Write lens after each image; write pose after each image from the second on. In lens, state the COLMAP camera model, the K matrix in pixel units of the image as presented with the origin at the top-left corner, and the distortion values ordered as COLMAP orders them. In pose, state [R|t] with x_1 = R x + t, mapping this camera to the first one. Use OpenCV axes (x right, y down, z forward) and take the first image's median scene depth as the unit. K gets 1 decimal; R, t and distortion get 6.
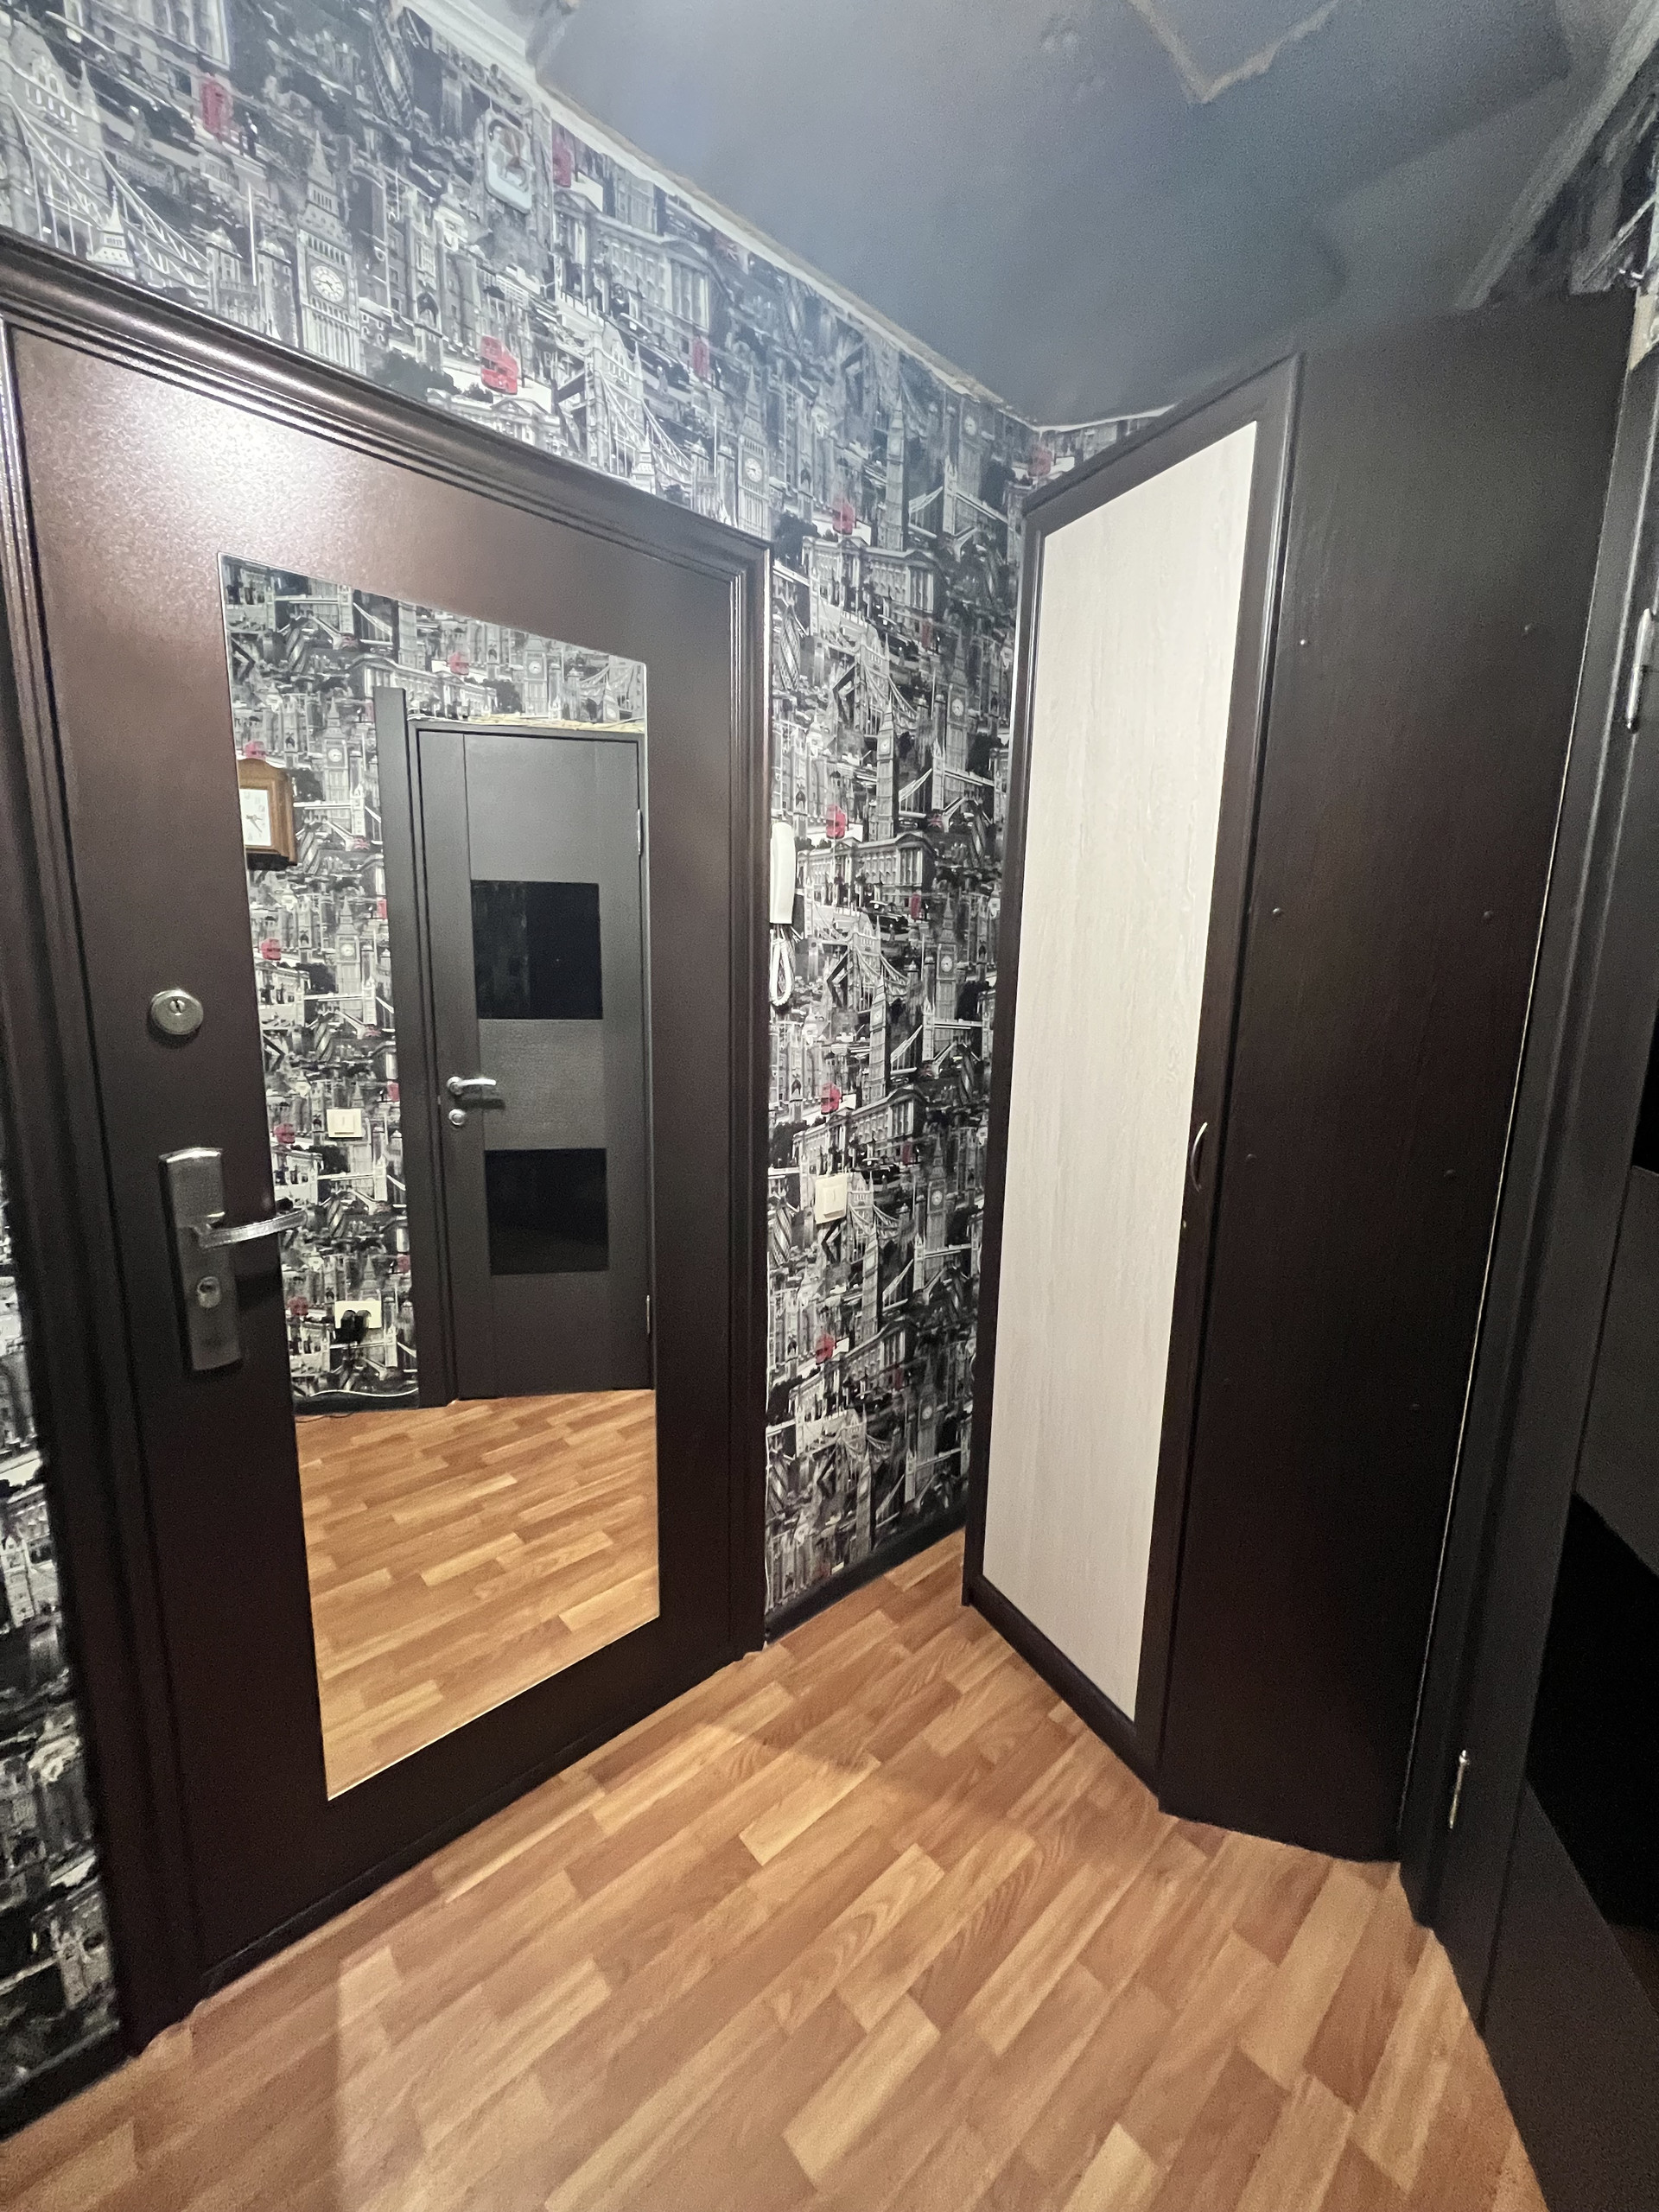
lens RADIAL K [[892.8, 0, 829.5], [0, 892.8, 1102.8], [0, 0, 1]] dist [-0.001718, 0.002384]
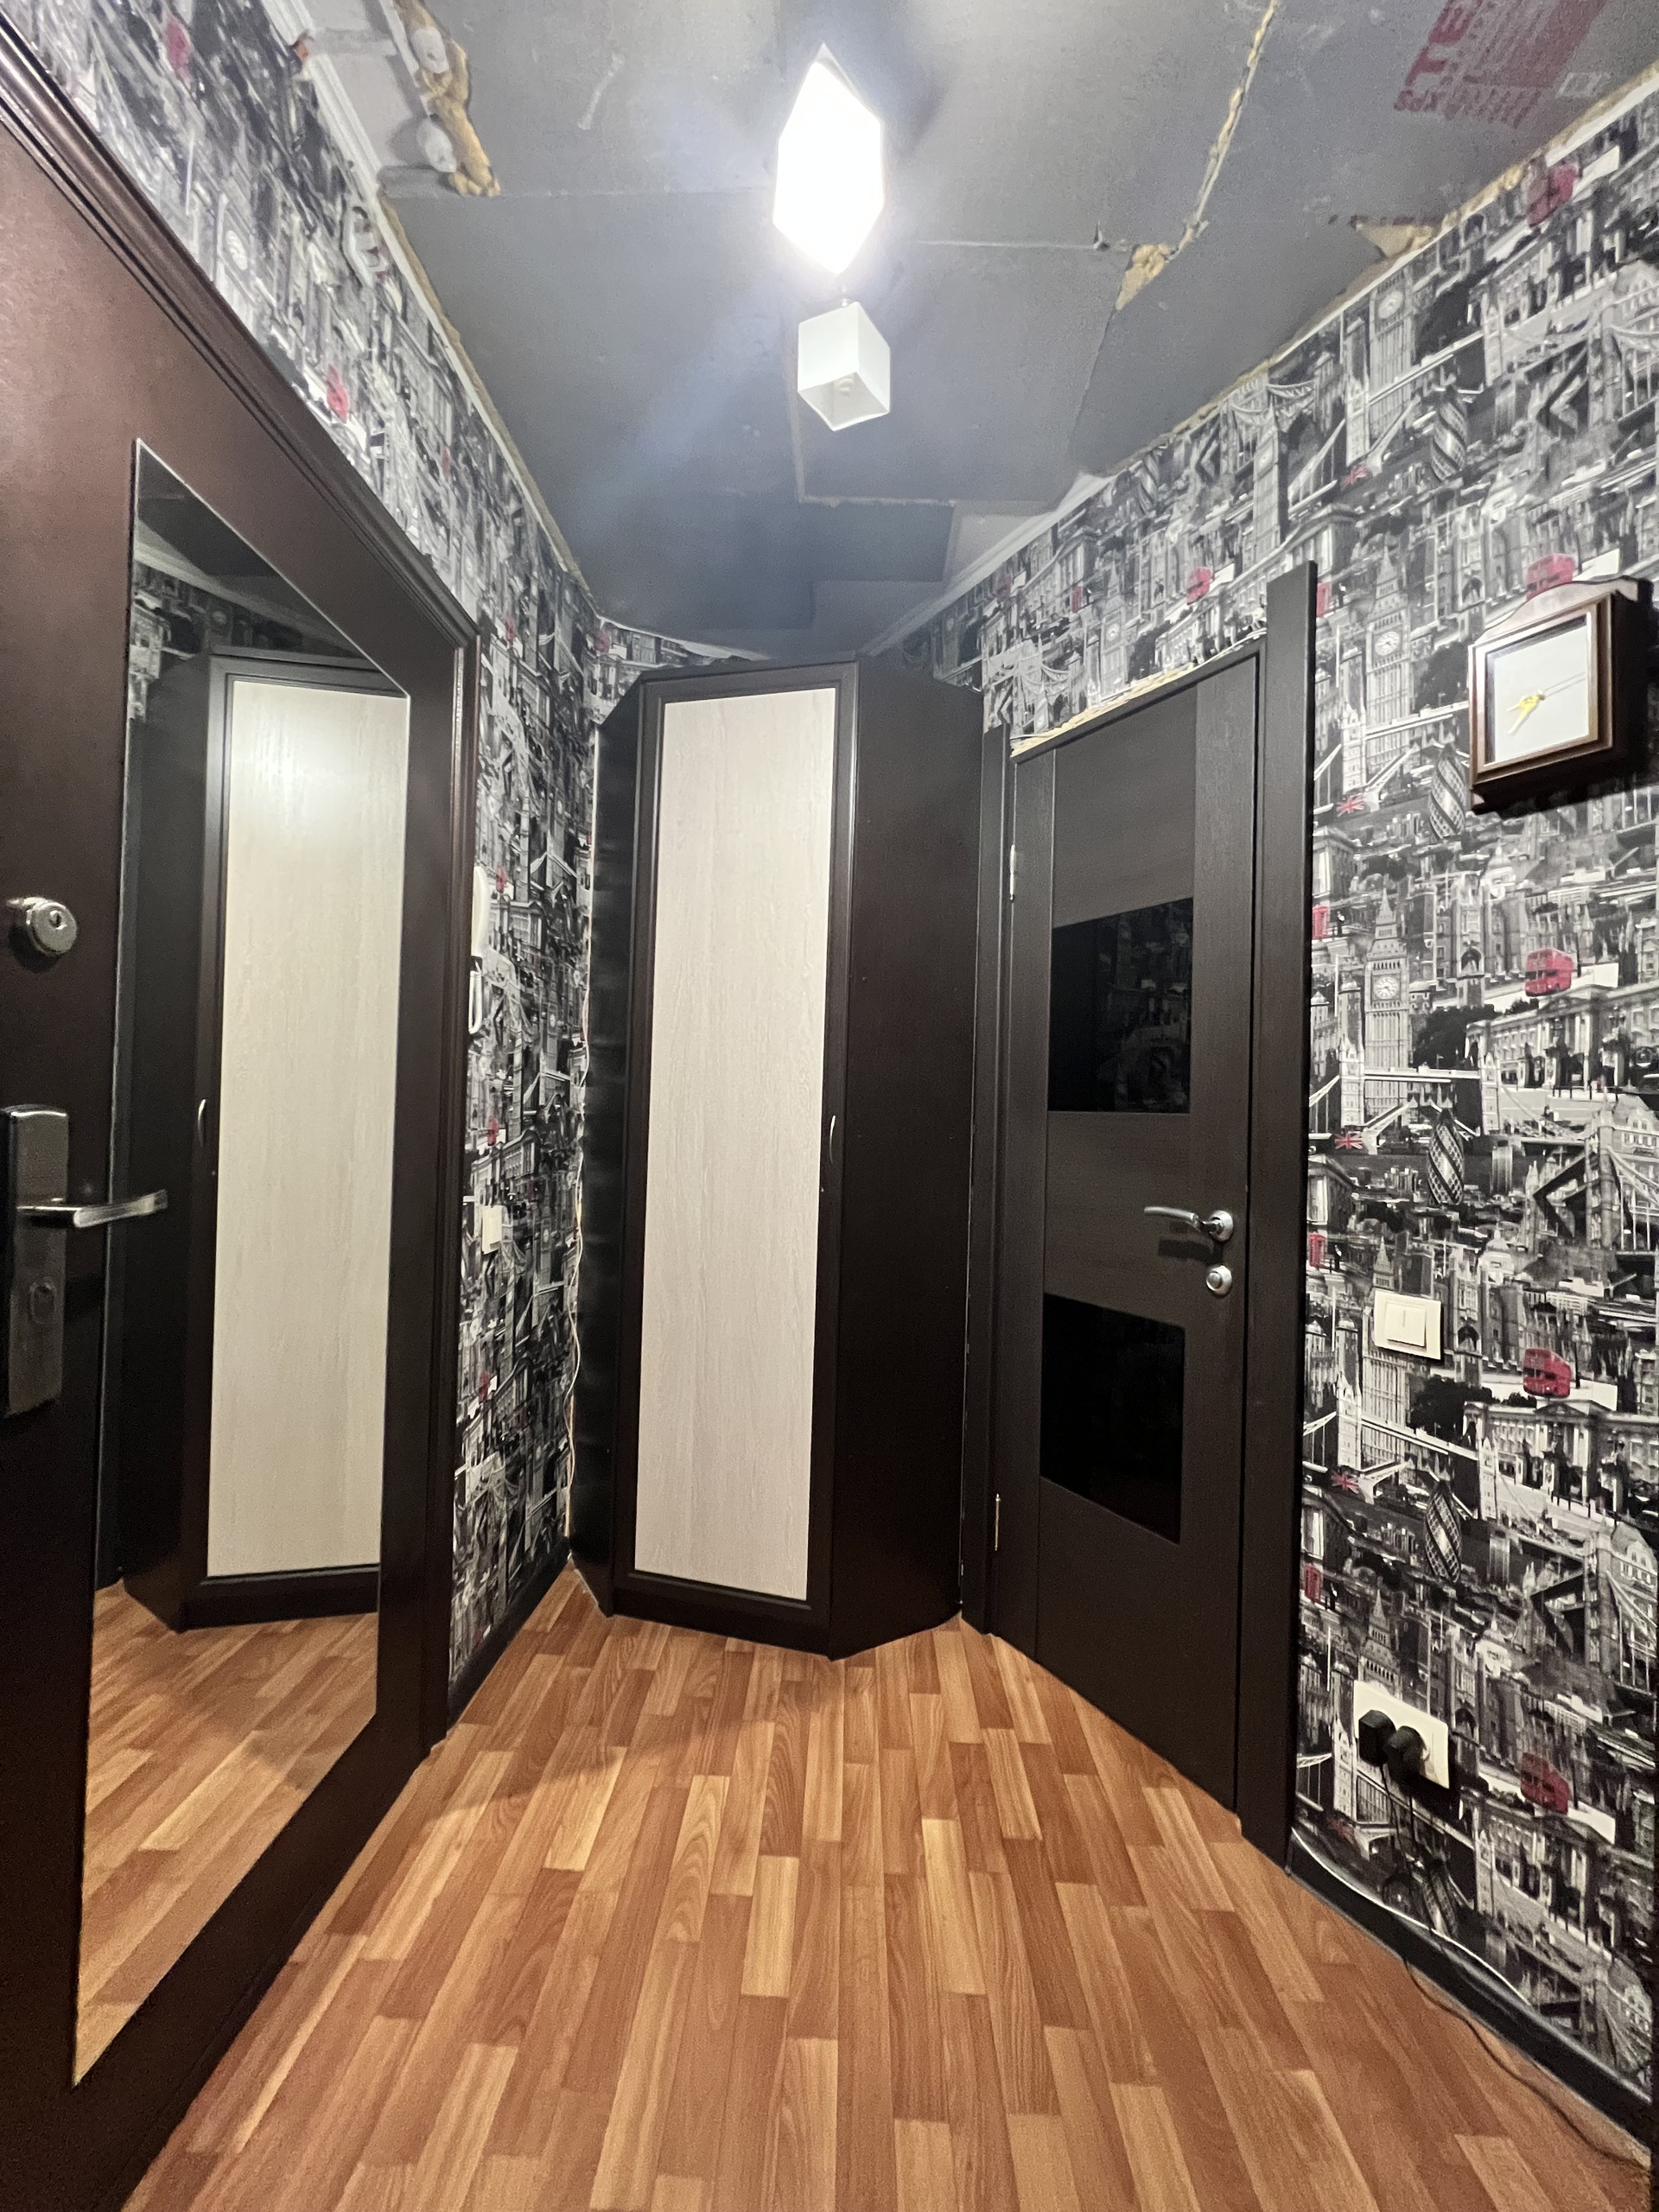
lens RADIAL K [[892.8, 0, 829.5], [0, 892.8, 1102.8], [0, 0, 1]] dist [-0.001718, 0.002384]
pose [[0.695559, 0.008682, 0.718417, -0.534728], [0.109499, 0.986965, -0.117943, 0.145326], [-0.710076, 0.160702, 0.685541, -0.005093]]
